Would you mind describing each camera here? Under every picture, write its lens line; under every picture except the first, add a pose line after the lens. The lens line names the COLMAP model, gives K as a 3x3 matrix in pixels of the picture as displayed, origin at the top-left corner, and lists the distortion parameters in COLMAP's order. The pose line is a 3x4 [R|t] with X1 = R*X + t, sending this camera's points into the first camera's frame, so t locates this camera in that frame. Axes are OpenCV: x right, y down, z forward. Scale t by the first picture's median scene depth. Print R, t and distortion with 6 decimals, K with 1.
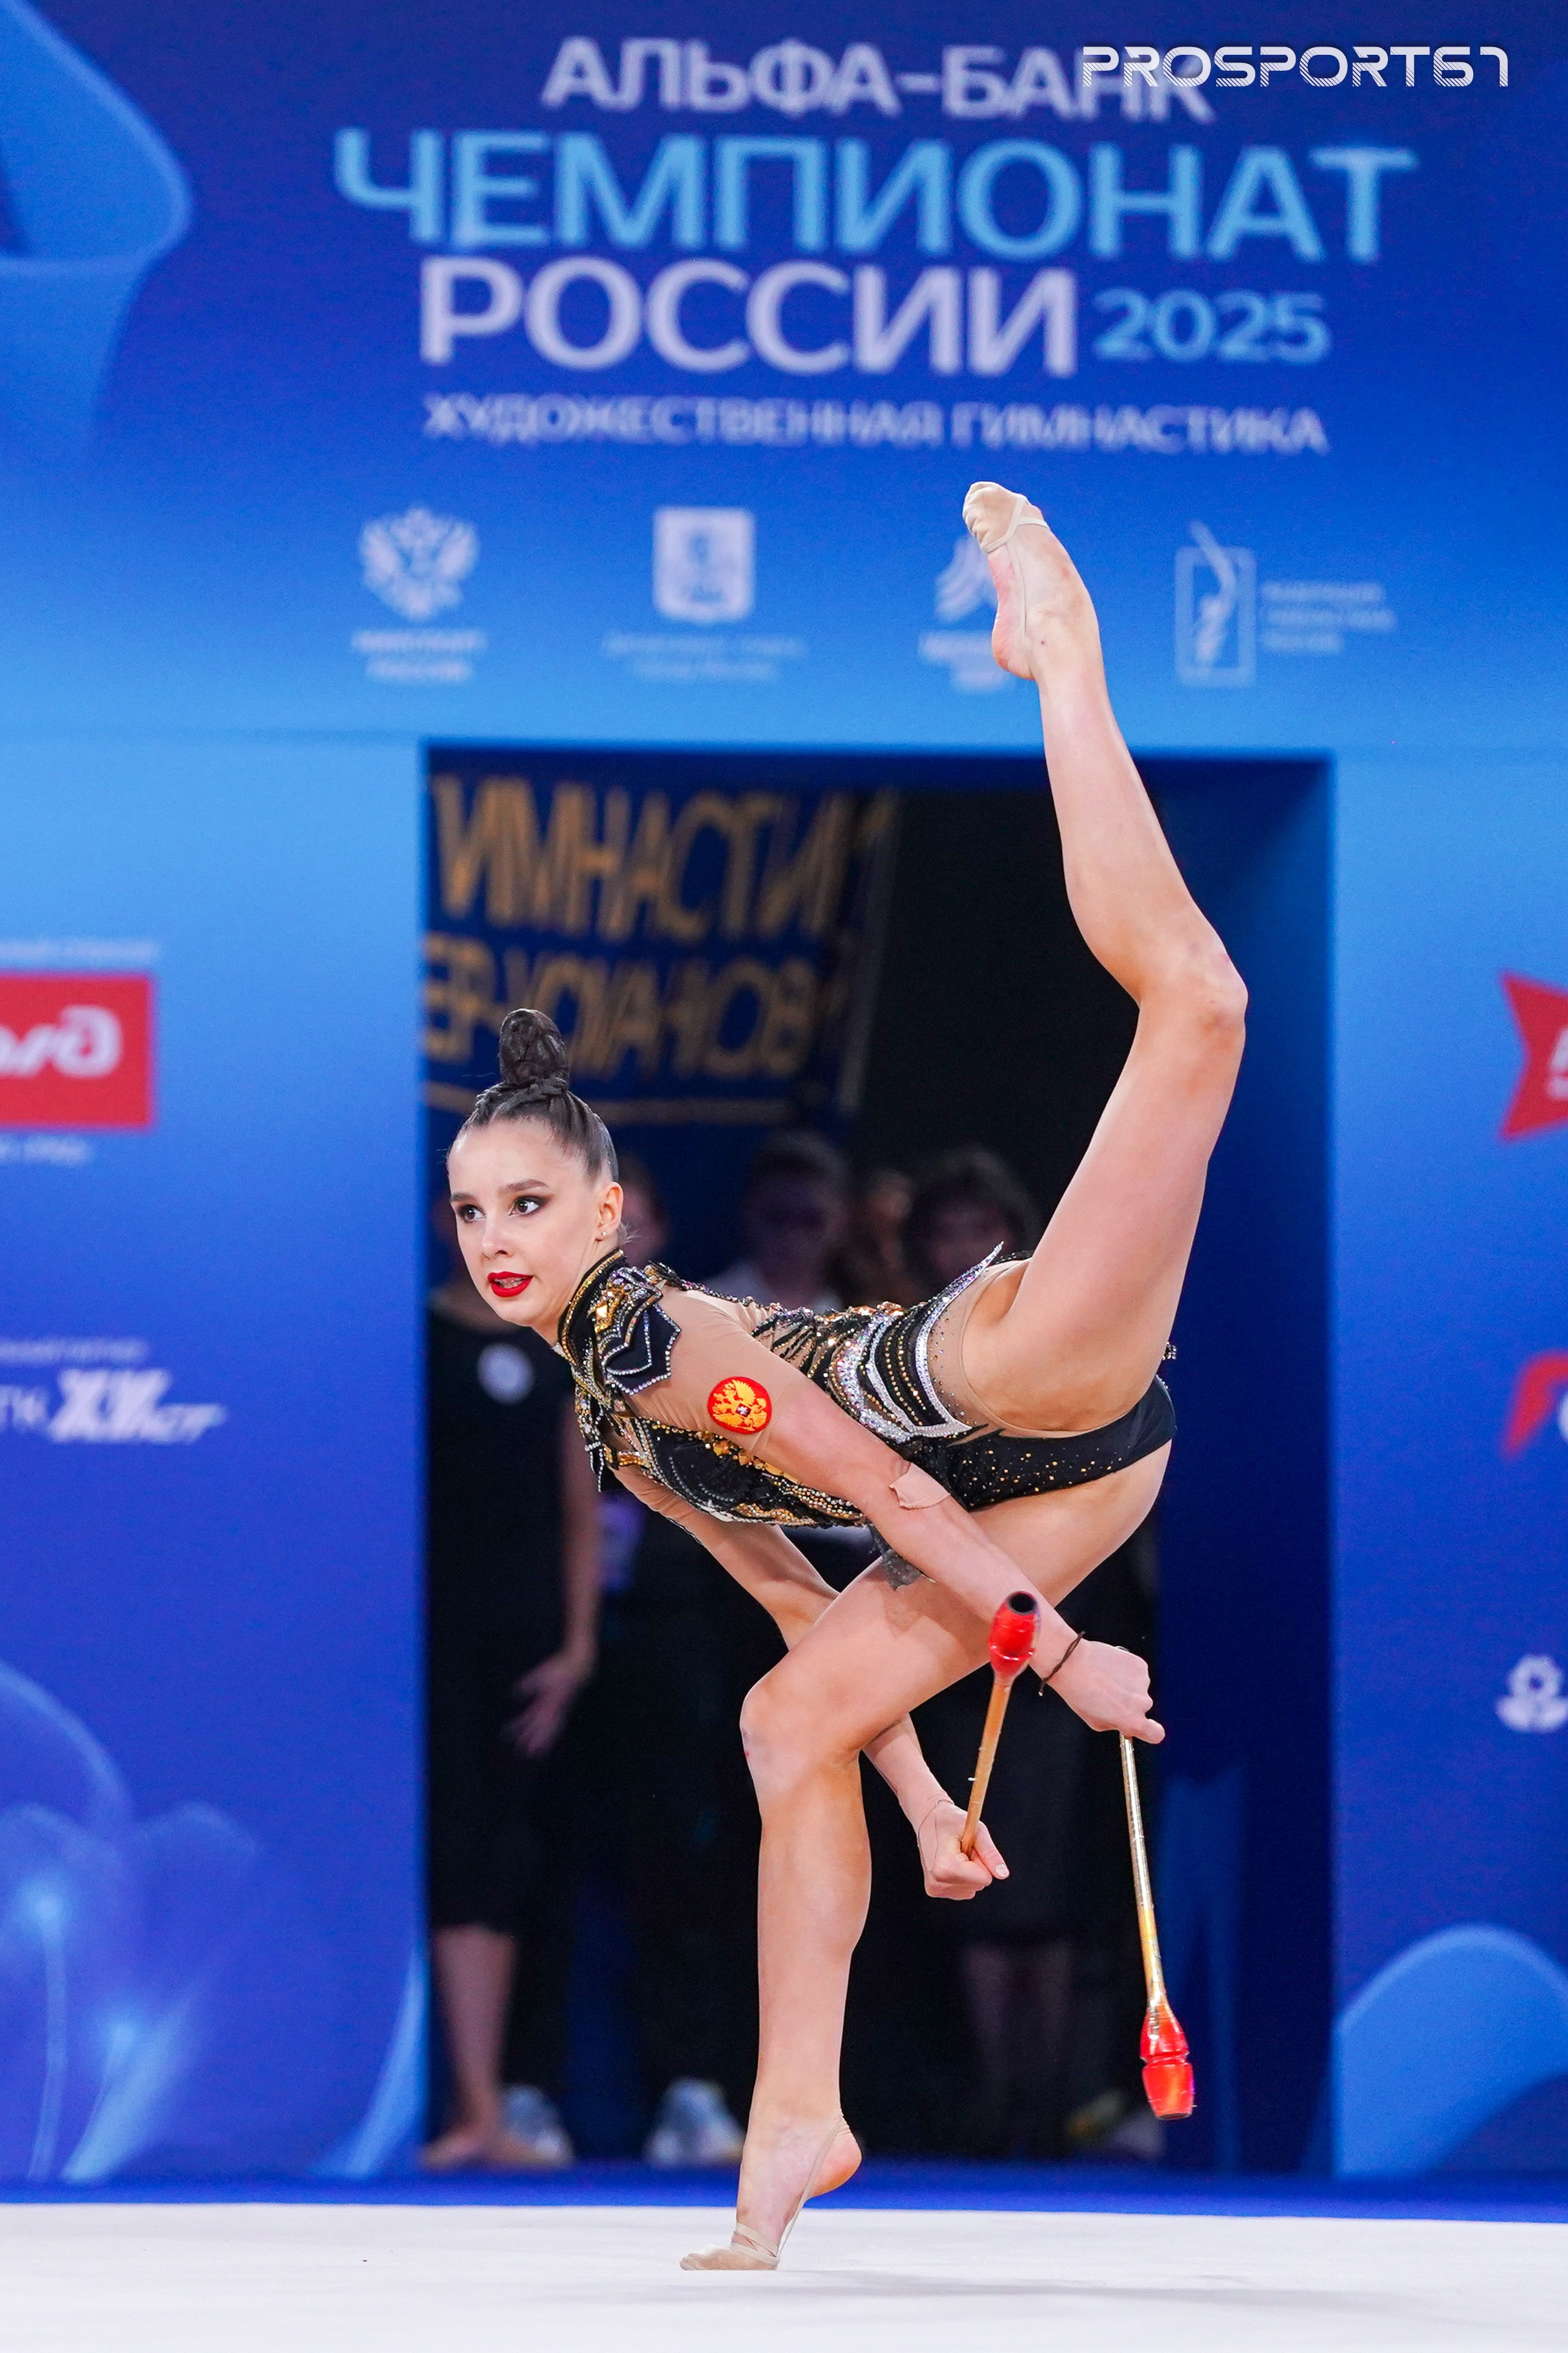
lens RADIAL K [[11913.1, 0, 782.7], [0, 11913.1, 1173.6], [0, 0, 1]] dist [-0.187726, 0.000000]
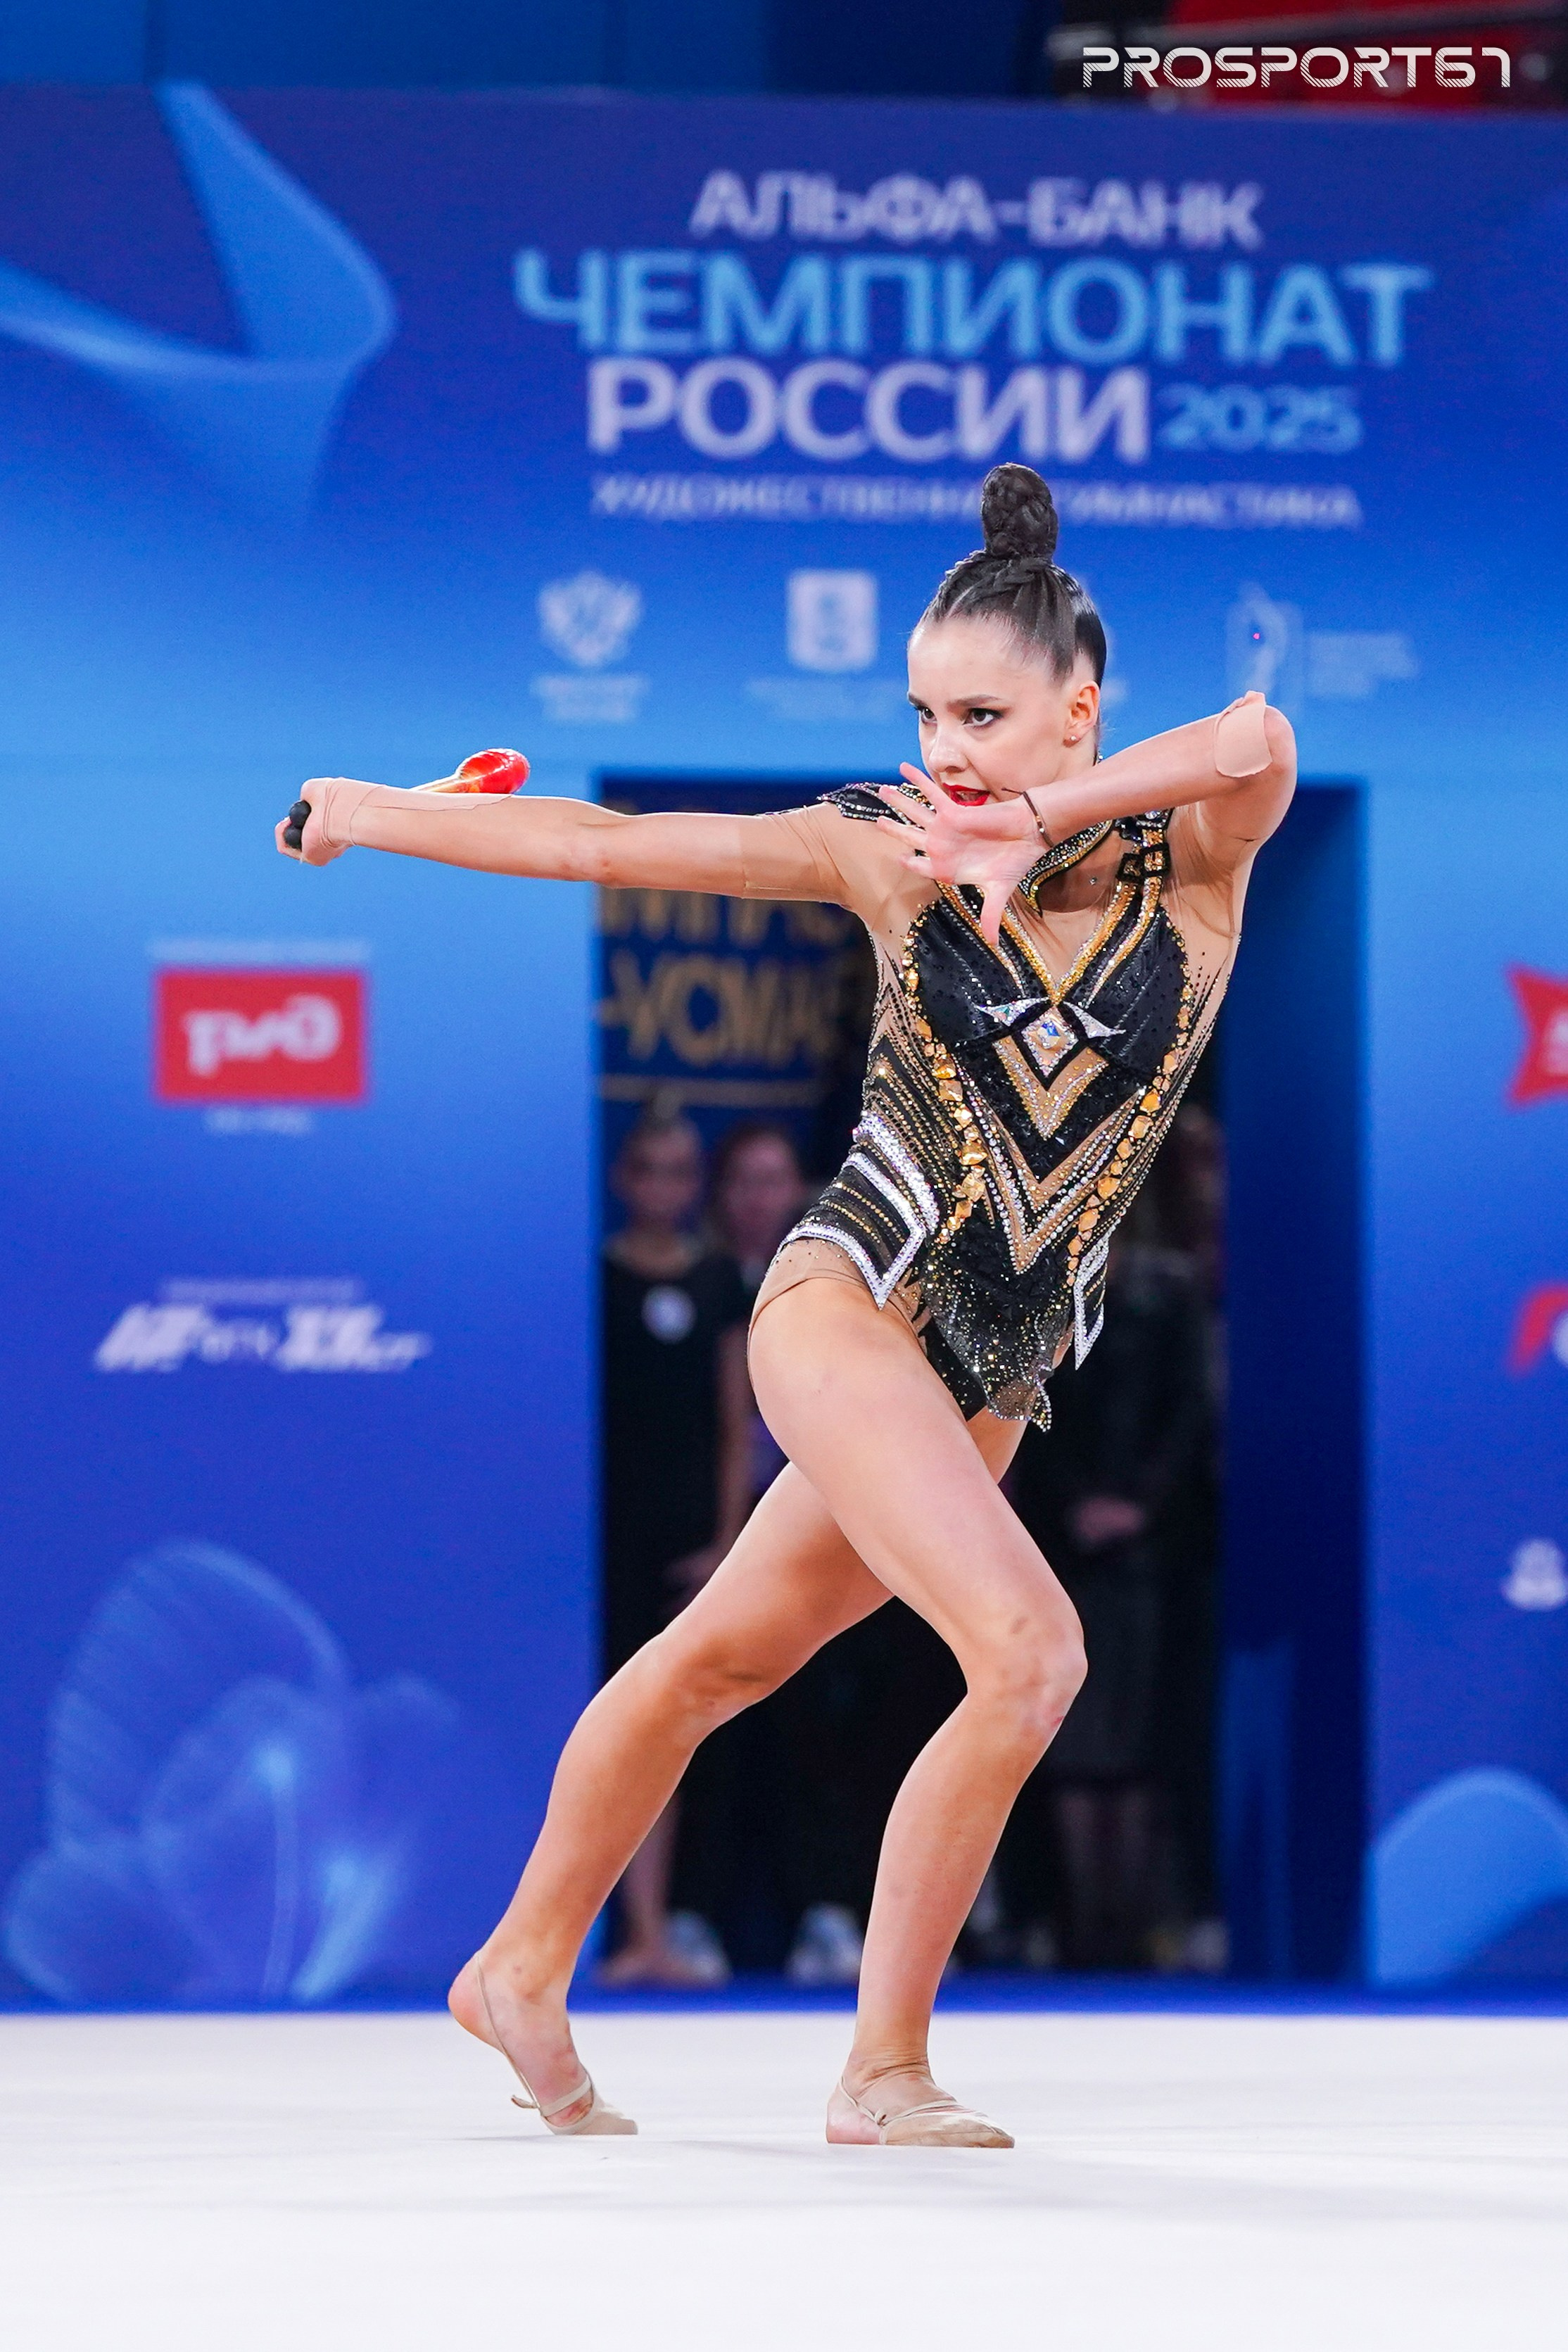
lens RADIAL K [[8801.5, 0, 794.1], [0, 8801.5, 1180.9], [0, 0, 1]] dist [0.242104, 0.000000]
pose [[0.999962, -0.004158, -0.007621, -0.003889], [0.004194, 0.999980, 0.004740, 0.000080], [0.007601, -0.004772, 0.999960, 0.126582]]
